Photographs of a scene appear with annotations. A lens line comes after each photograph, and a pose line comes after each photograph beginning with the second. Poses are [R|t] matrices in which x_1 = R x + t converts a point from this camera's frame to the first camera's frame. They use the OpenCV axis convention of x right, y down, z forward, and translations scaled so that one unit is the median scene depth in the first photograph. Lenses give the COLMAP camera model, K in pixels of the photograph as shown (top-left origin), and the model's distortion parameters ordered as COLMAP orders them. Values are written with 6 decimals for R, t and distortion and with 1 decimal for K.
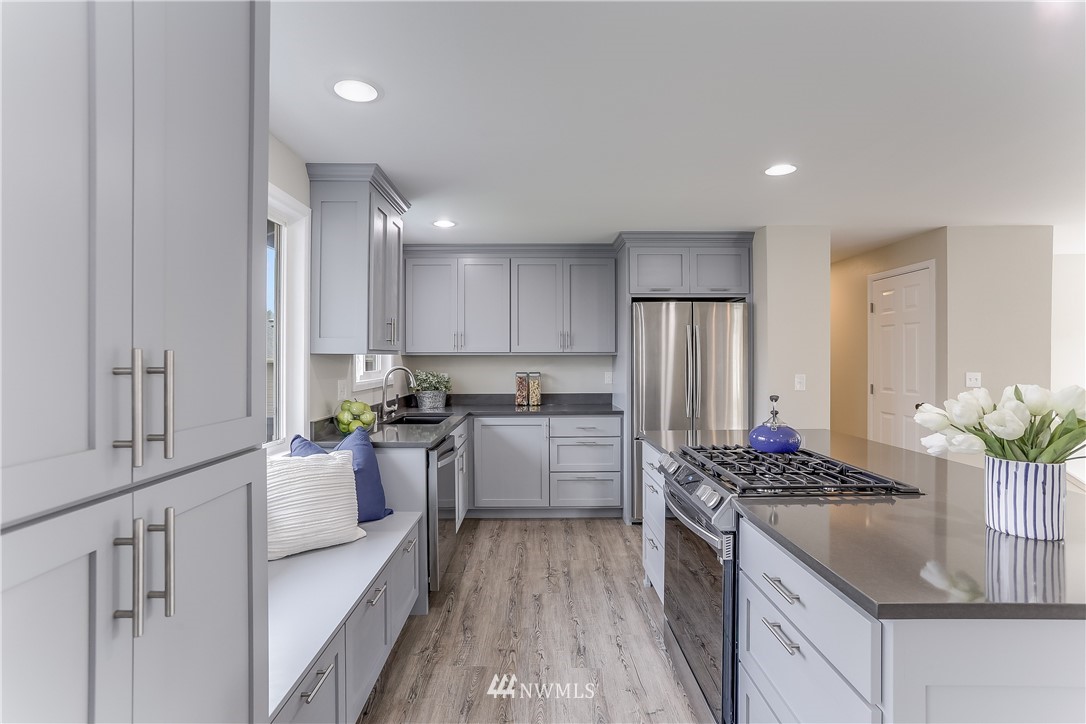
lens RADIAL K [[523.5, 0, 520.4], [0, 523.5, 354.9], [0, 0, 1]] dist [-0.055208, 0.037684]
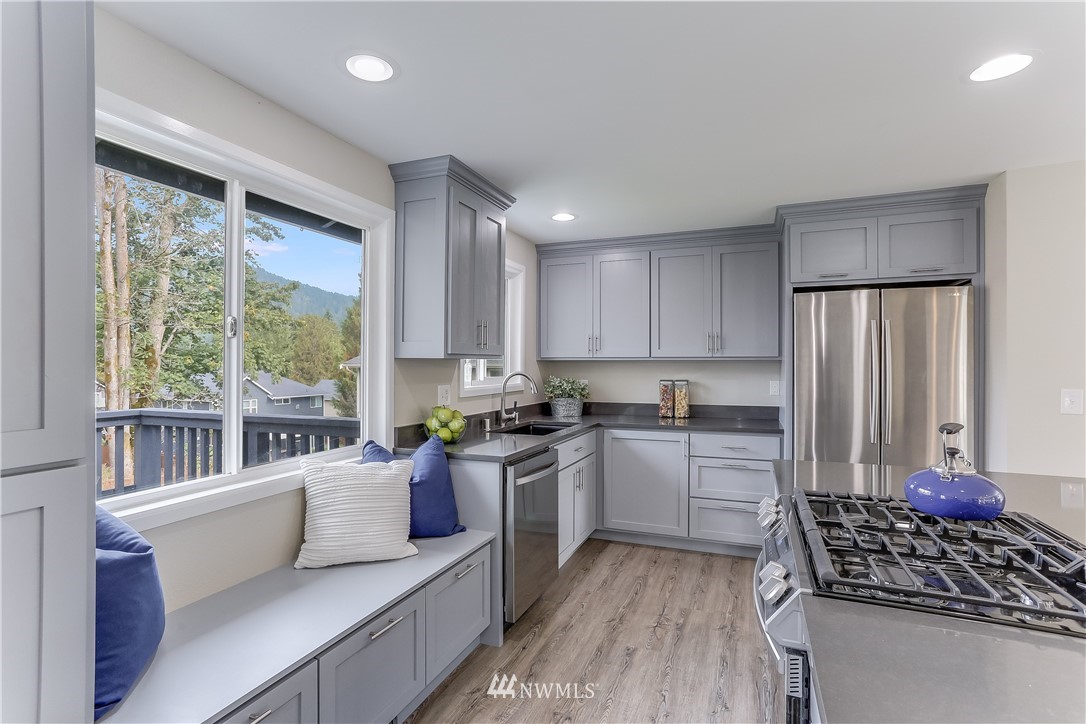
lens RADIAL K [[507.2, 0, 543.0], [0, 507.2, 362.0], [0, 0, 1]] dist [-0.050077, 0.033965]
pose [[0.926580, 0.000792, -0.376096, 0.159290], [-0.000358, 0.999999, 0.001223, 0.002738], [0.376097, -0.000998, 0.926580, 0.161013]]
